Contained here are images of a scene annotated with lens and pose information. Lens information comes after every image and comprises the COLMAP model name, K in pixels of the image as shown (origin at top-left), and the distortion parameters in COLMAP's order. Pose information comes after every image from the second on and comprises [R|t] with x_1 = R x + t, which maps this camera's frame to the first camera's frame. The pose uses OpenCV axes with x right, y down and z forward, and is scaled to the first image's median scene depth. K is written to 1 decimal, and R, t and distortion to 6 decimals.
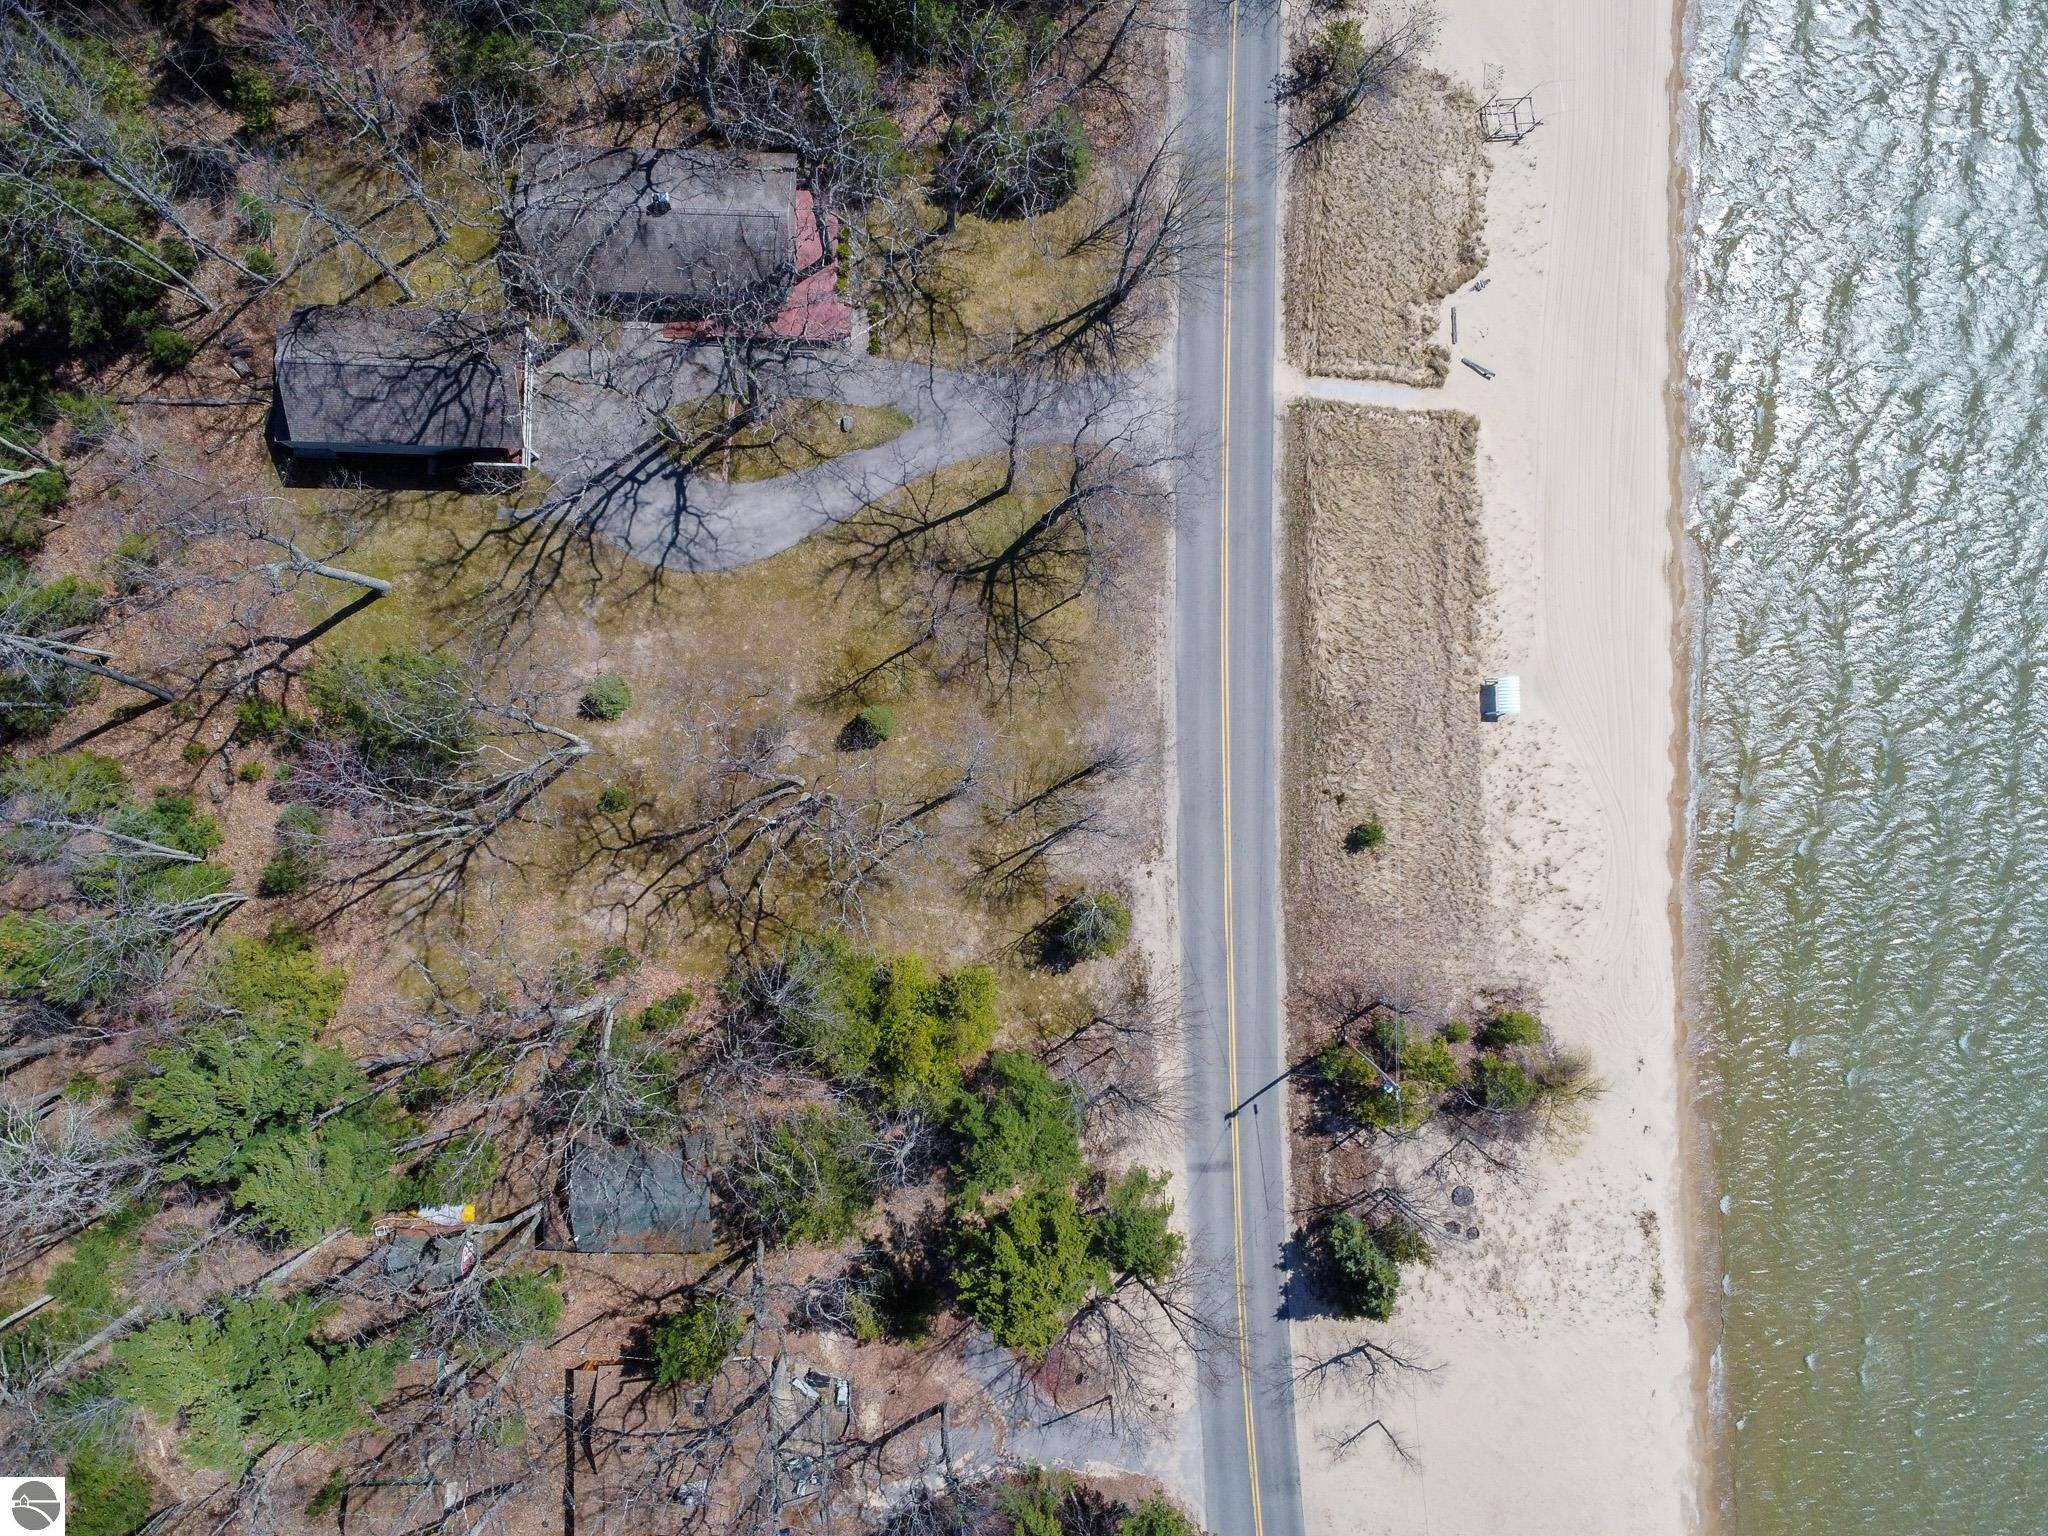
lens RADIAL K [[1563.2, 0, 1020.7], [0, 1563.2, 796.4], [0, 0, 1]] dist [0.008224, 0.000576]
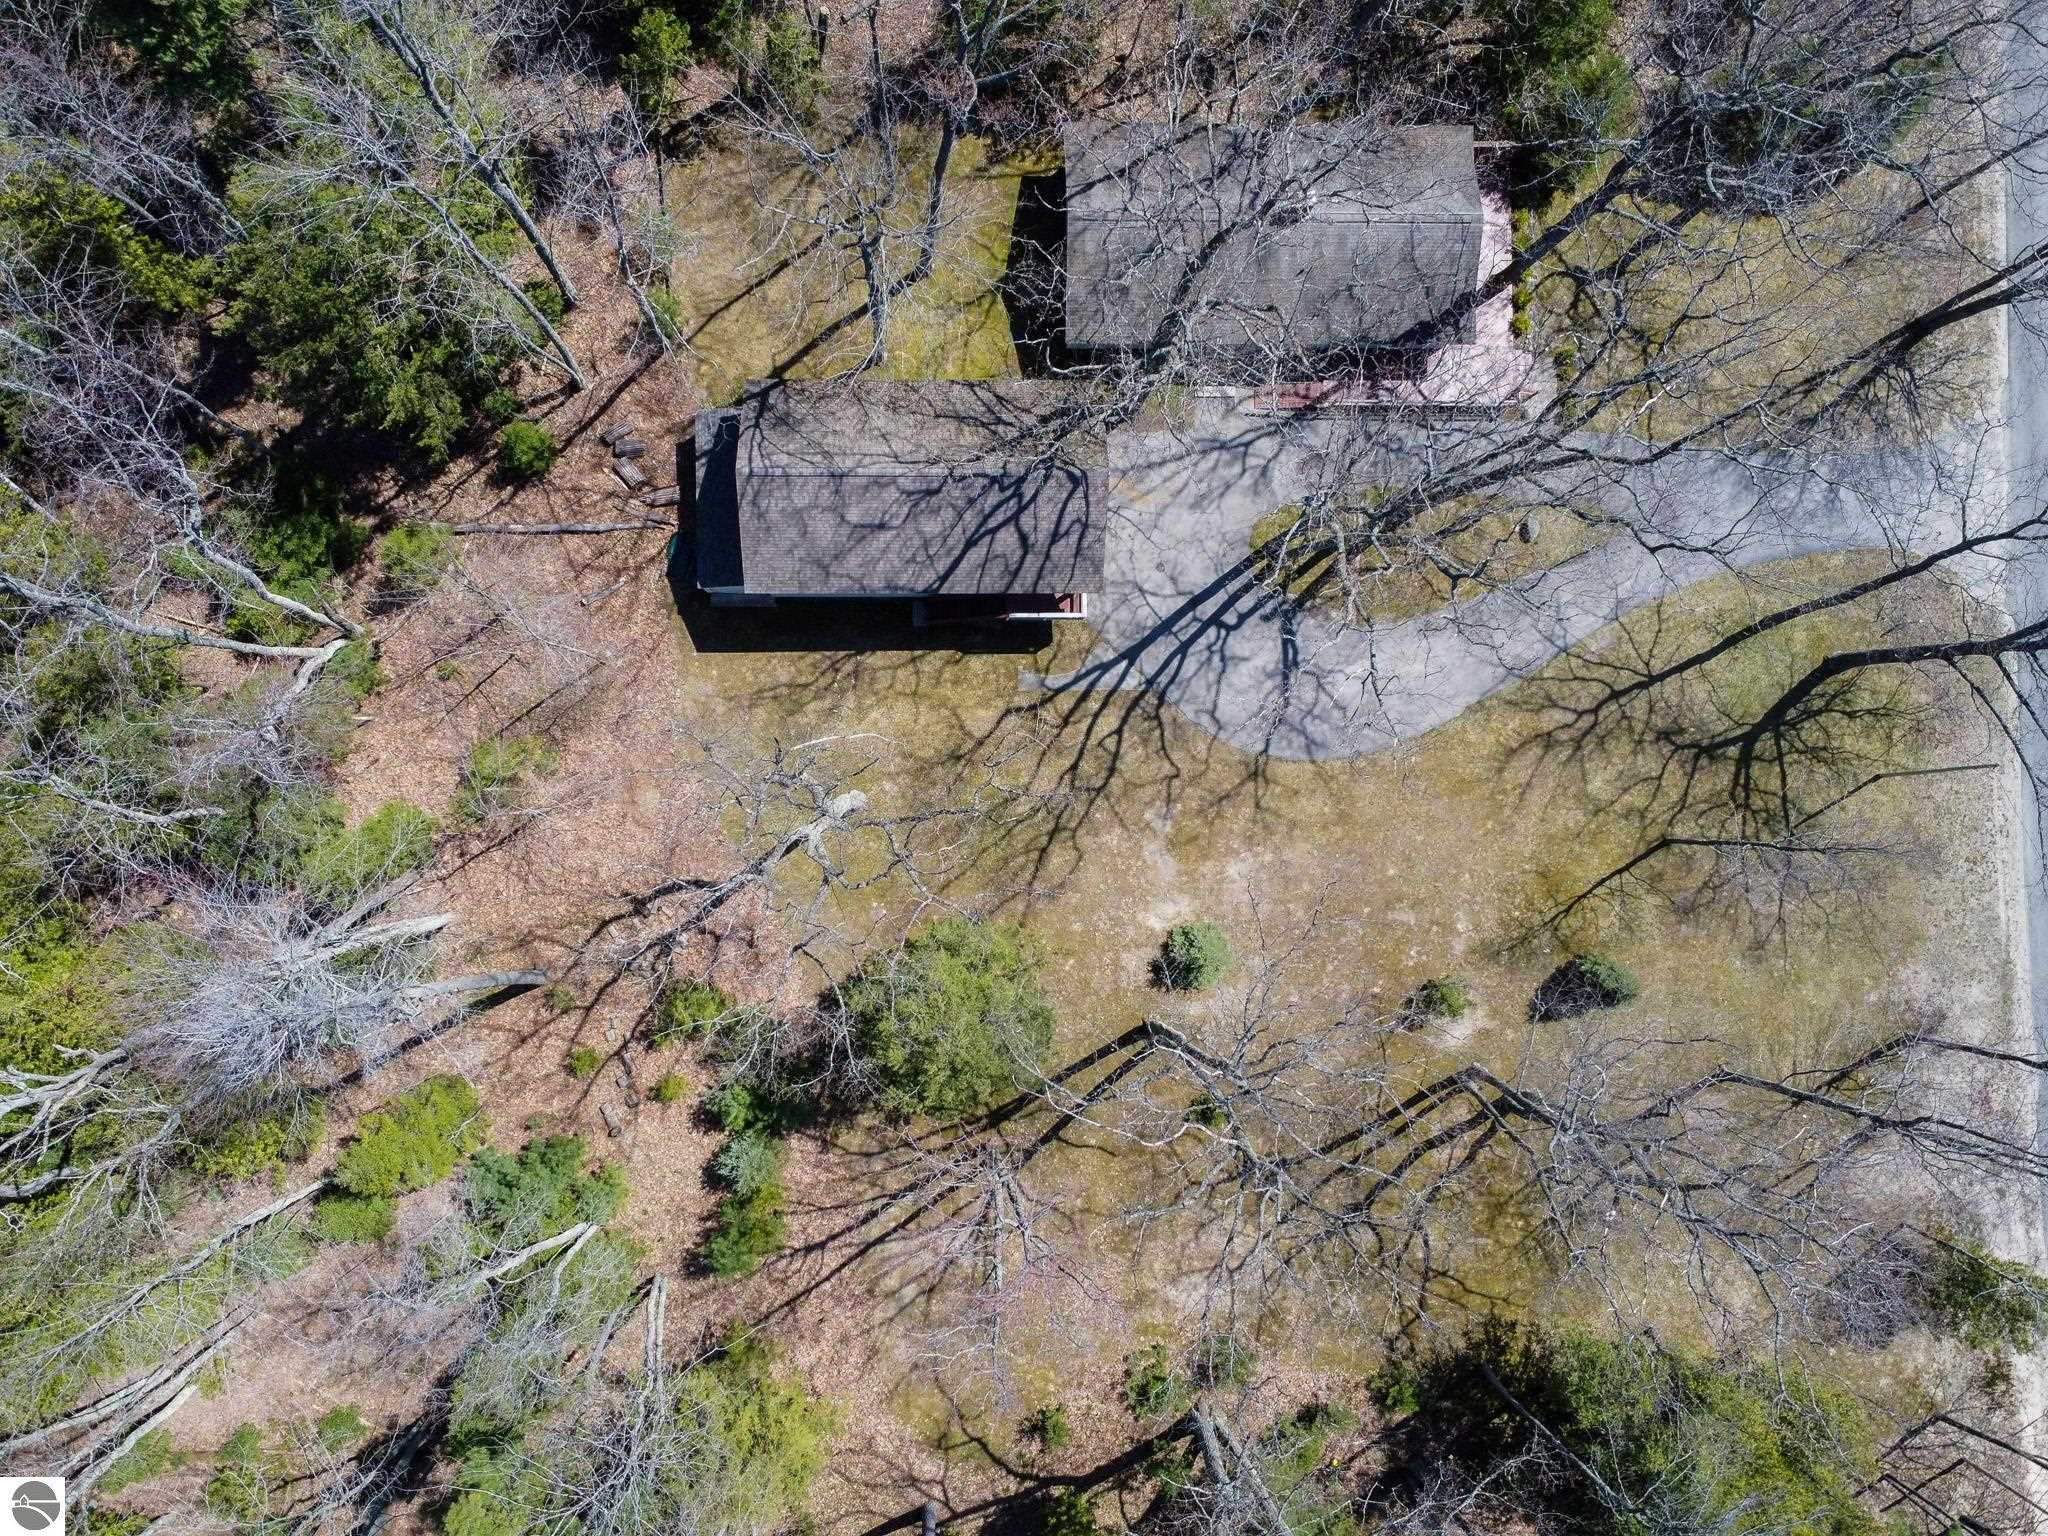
lens RADIAL K [[1563.2, 0, 1020.7], [0, 1563.2, 796.4], [0, 0, 1]] dist [0.008224, 0.000576]
pose [[0.999629, -0.026738, 0.005264, -0.338208], [0.026726, 0.999640, 0.002278, -0.133623], [-0.005323, -0.002136, 0.999984, 0.338154]]
